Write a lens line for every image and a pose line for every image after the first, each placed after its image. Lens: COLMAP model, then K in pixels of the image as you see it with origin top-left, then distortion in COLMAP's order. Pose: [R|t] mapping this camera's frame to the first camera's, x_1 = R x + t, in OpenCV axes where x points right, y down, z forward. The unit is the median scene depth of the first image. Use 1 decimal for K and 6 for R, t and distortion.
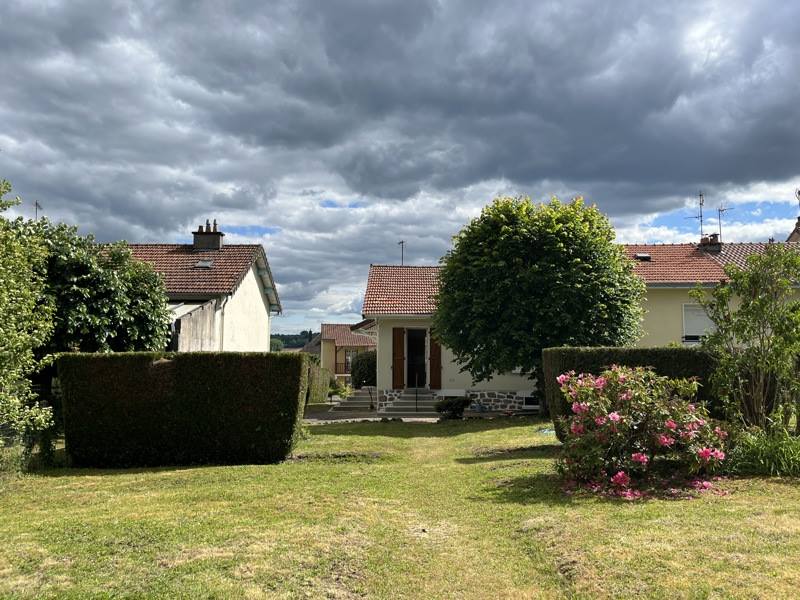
lens RADIAL K [[630.6, 0, 400.0], [0, 630.6, 300.0], [0, 0, 1]] dist [0.002634, 0.000184]
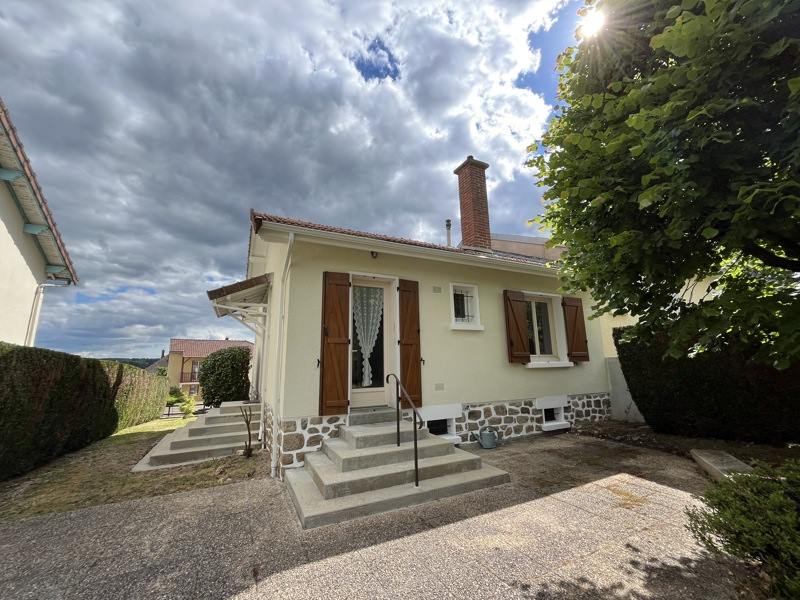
lens RADIAL K [[321.2, 0, 400.0], [0, 321.2, 300.0], [0, 0, 1]] dist [-0.002045, -0.000198]
pose [[0.887629, 0.069842, 0.455232, -0.066707], [-0.015938, 0.992501, -0.121194, 0.090022], [-0.460283, 0.100320, 0.882086, 0.778512]]
